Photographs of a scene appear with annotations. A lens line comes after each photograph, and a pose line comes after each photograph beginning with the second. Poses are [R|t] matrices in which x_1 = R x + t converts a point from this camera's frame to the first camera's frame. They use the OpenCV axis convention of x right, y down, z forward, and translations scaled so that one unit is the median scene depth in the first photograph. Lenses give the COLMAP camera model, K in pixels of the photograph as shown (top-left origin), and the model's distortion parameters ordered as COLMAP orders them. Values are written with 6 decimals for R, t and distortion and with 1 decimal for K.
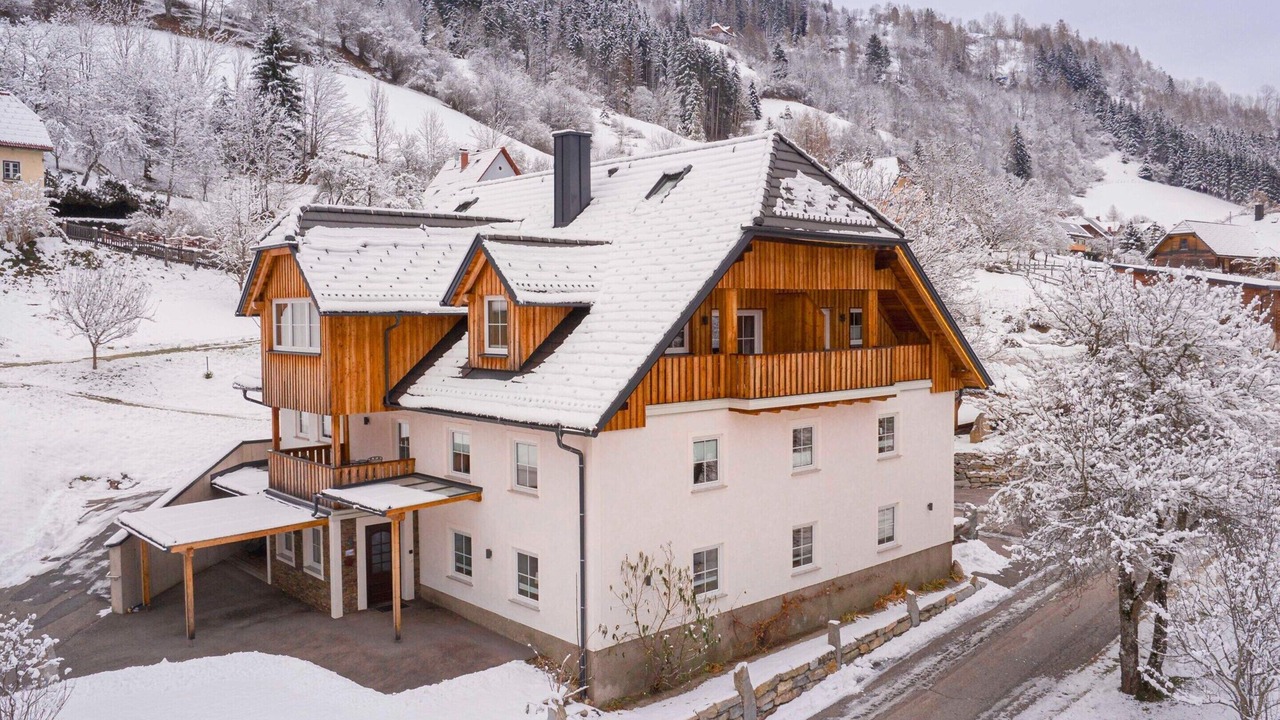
lens RADIAL K [[1005.7, 0, 640.0], [0, 1005.7, 360.0], [0, 0, 1]] dist [-0.025358, -0.037075]
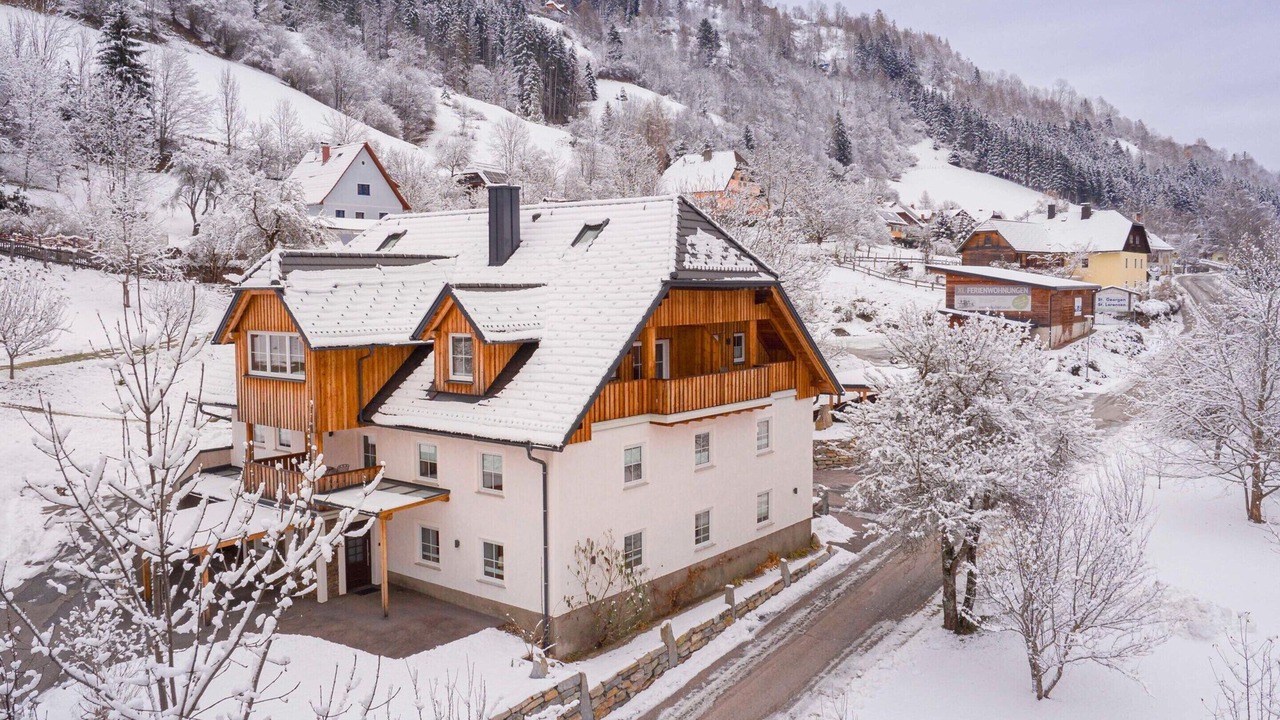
lens RADIAL K [[1005.7, 0, 640.0], [0, 1005.7, 360.0], [0, 0, 1]] dist [-0.025358, -0.037075]
pose [[0.986102, -0.010419, 0.165815, -0.121246], [0.006140, 0.999635, 0.026298, -0.057355], [-0.166028, -0.024914, 0.985806, -0.220993]]
